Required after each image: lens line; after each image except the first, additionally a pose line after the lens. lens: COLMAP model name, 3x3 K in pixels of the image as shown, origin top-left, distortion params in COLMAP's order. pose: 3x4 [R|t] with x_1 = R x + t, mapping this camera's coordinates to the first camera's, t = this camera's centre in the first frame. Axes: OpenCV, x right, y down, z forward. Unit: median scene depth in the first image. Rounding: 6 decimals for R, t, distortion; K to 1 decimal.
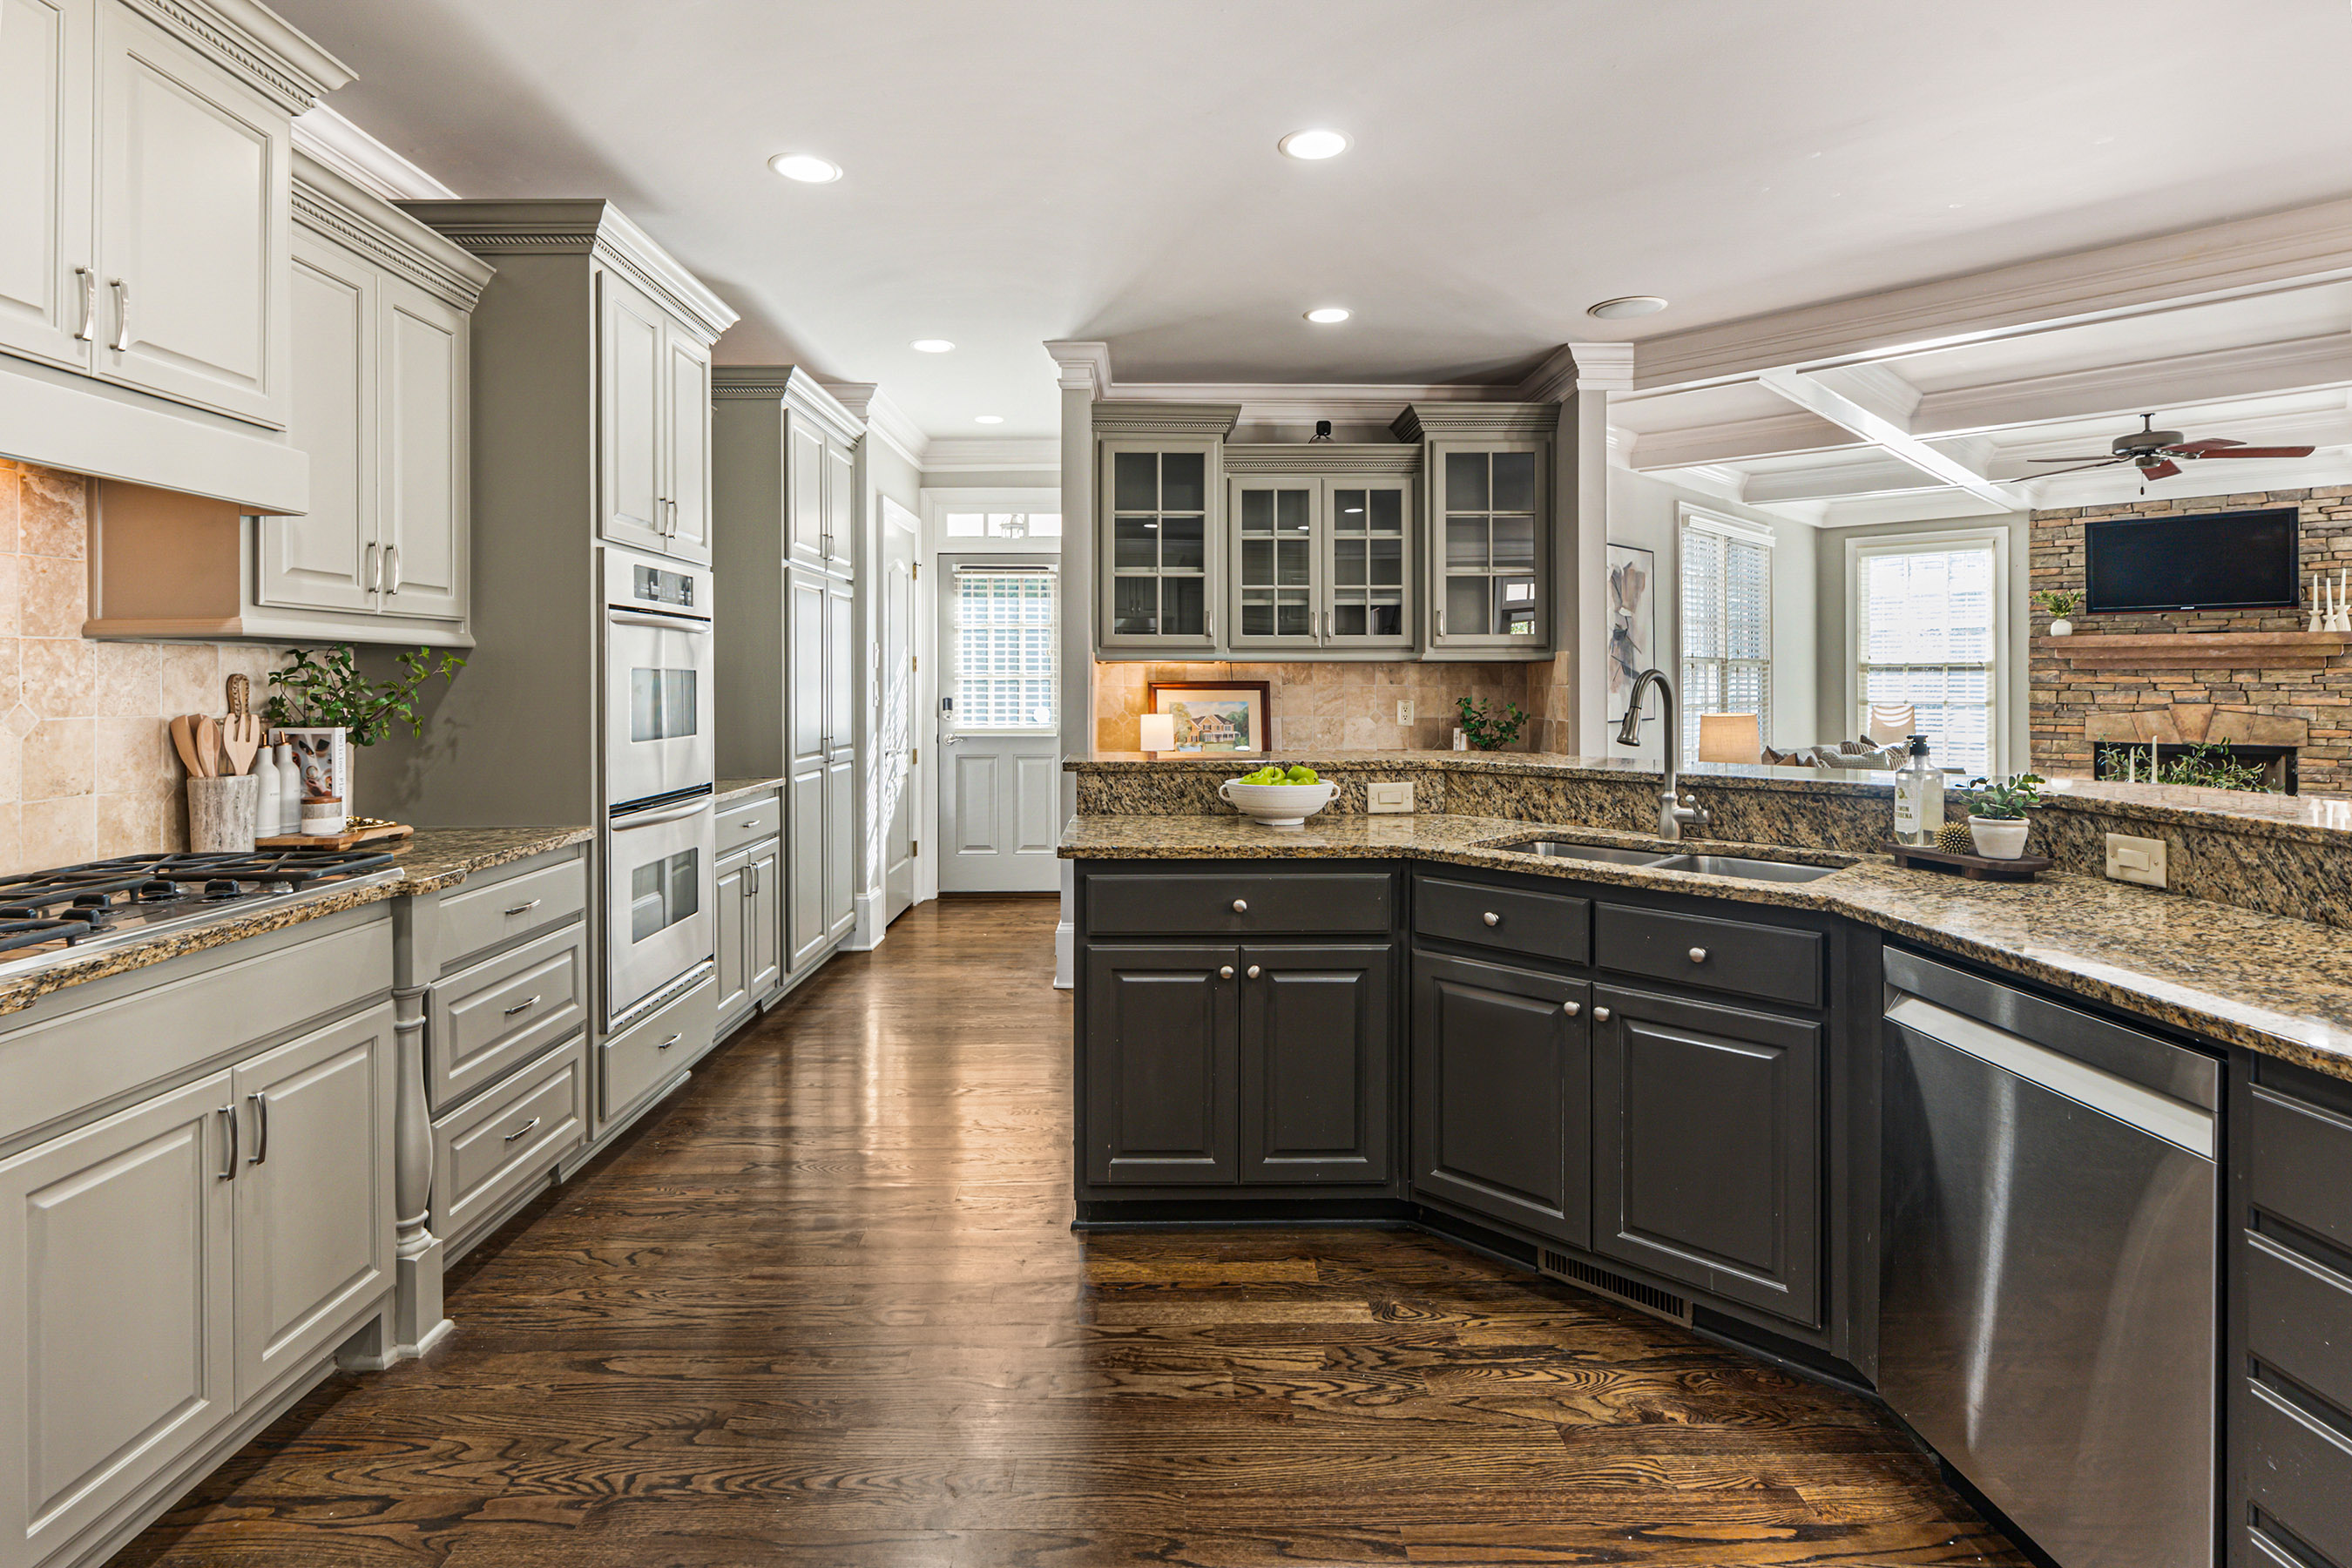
lens RADIAL K [[1182.0, 0, 1173.9], [0, 1182.0, 679.9], [0, 0, 1]] dist [-0.004013, -0.000401]
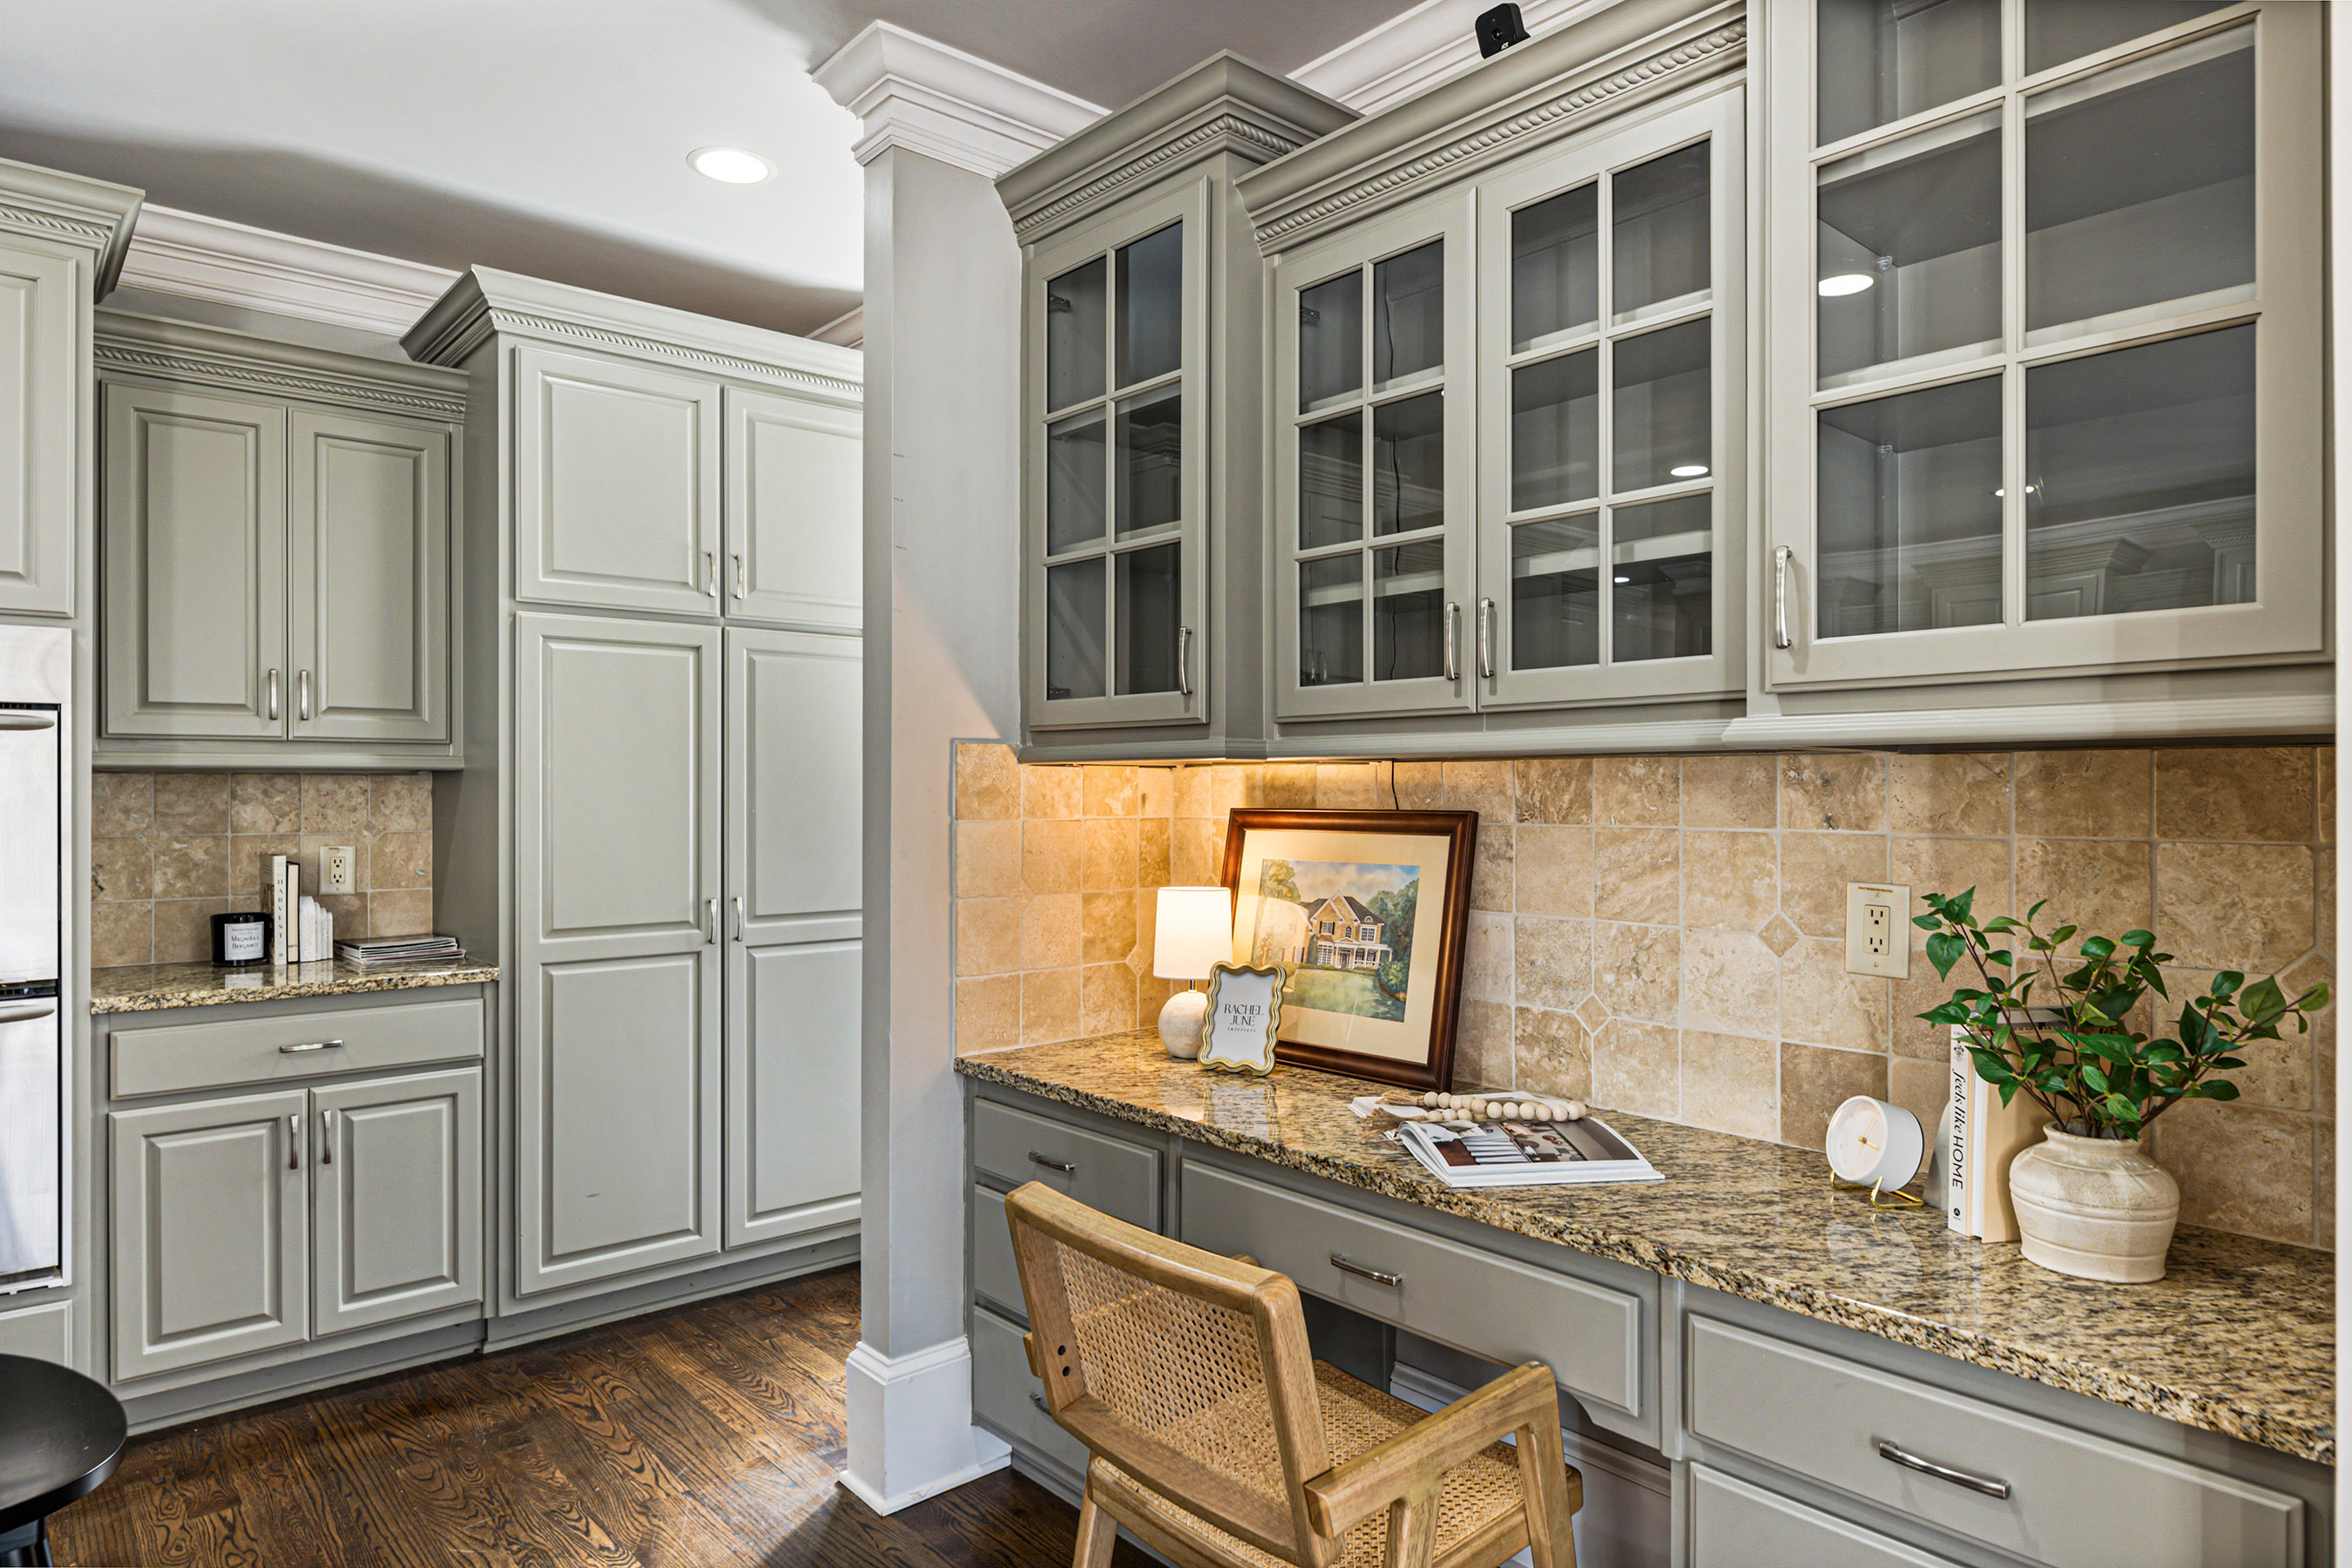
lens RADIAL K [[1393.6, 0, 1176.0], [0, 1393.6, 784.0], [0, 0, 1]] dist [-0.003513, -0.001105]
pose [[0.646259, -0.000934, -0.763117, 0.596916], [0.000920, 0.999999, -0.000445, -0.012365], [0.763117, -0.000414, 0.646260, 1.138198]]
